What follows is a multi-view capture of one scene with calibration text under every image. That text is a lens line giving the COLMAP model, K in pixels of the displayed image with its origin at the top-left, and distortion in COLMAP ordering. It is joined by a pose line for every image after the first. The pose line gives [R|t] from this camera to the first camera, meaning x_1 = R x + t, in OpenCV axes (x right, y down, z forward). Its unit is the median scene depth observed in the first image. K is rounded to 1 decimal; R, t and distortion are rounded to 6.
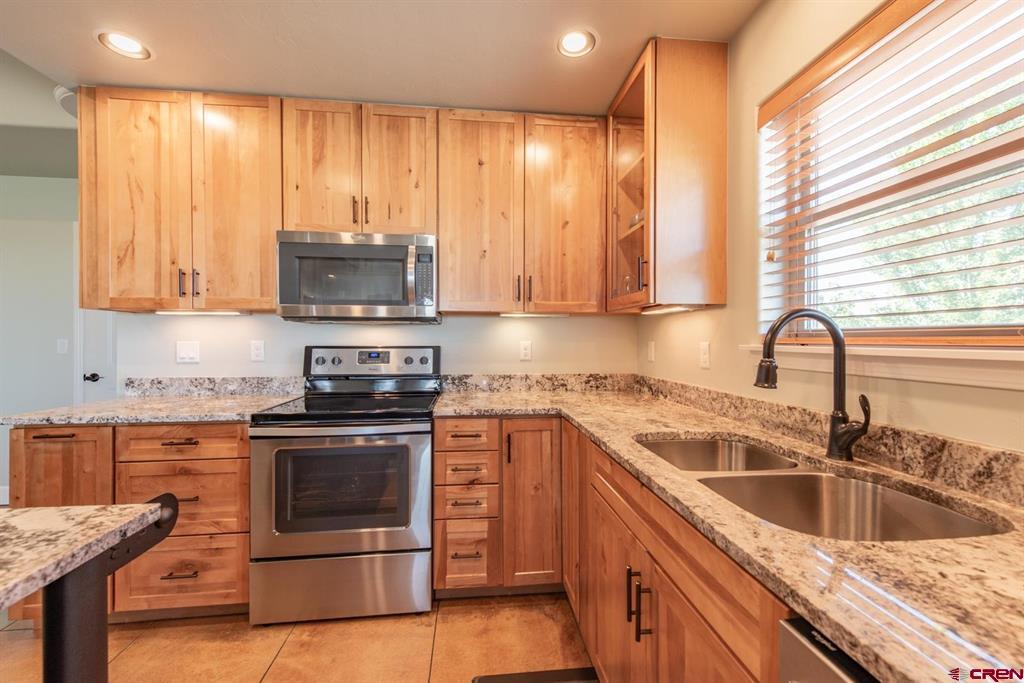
lens RADIAL K [[401.8, 0, 514.9], [0, 401.8, 341.6], [0, 0, 1]] dist [0.015495, -0.004134]
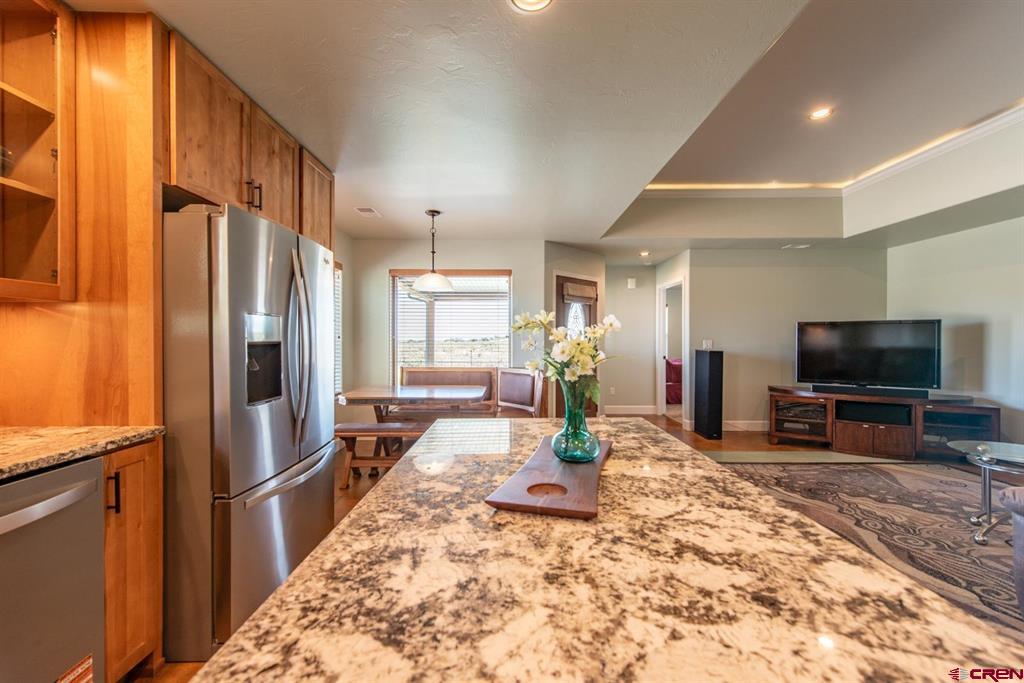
lens RADIAL K [[401.8, 0, 515.3], [0, 401.8, 345.9], [0, 0, 1]] dist [0.015495, -0.004134]
pose [[-0.995070, -0.001352, 0.099171, -0.512716], [0.001011, 0.999717, 0.023769, -0.006748], [-0.099175, 0.023752, -0.994787, 0.547175]]
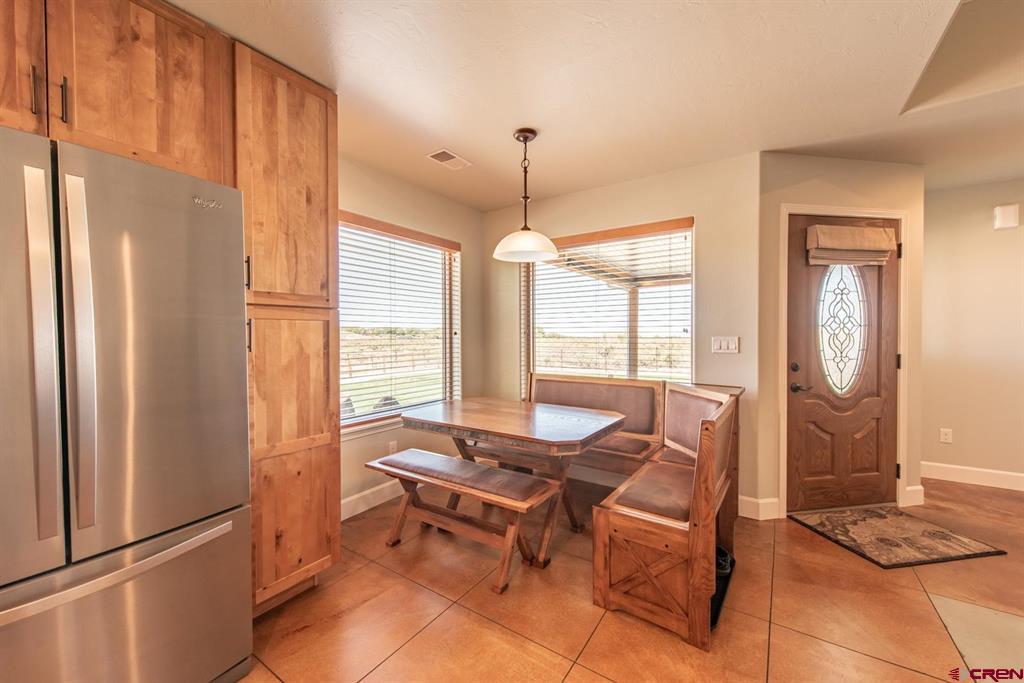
lens RADIAL K [[401.8, 0, 514.3], [0, 401.8, 340.7], [0, 0, 1]] dist [0.015495, -0.004134]
pose [[-0.766241, -0.004295, 0.642539, -0.690946], [0.009684, 0.999787, 0.018230, -0.000381], [-0.642480, 0.020191, -0.766036, -0.397507]]
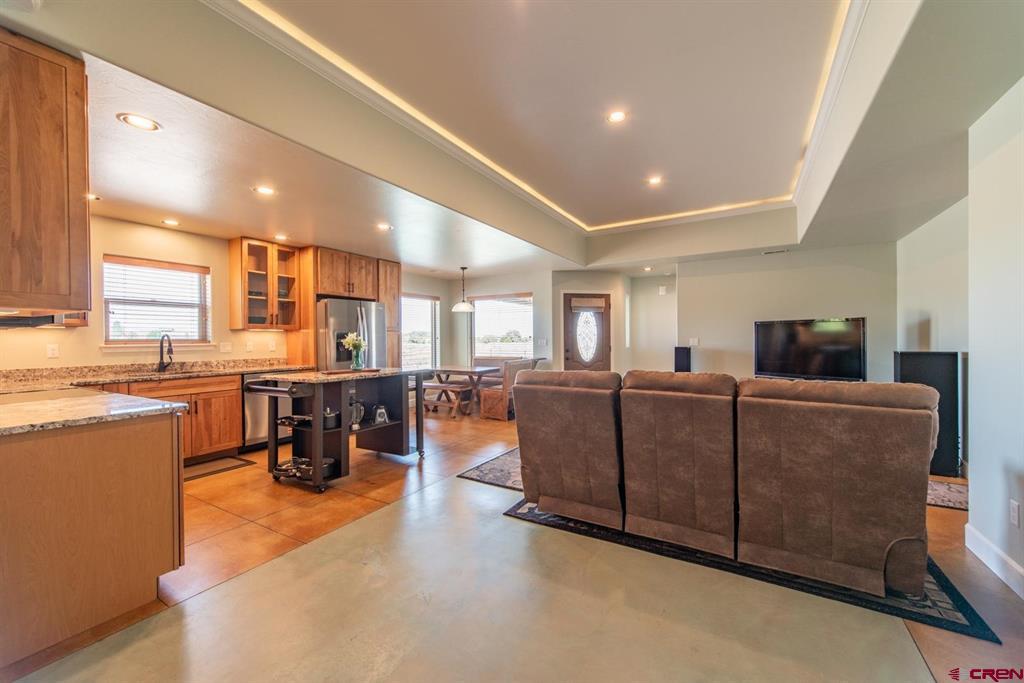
lens RADIAL K [[401.8, 0, 517.1], [0, 401.8, 338.1], [0, 0, 1]] dist [0.015495, -0.004134]
pose [[-0.806756, 0.007605, 0.590836, -2.360485], [0.012571, 0.999912, 0.004295, -0.010491], [-0.590751, 0.010892, -0.806780, 1.172831]]
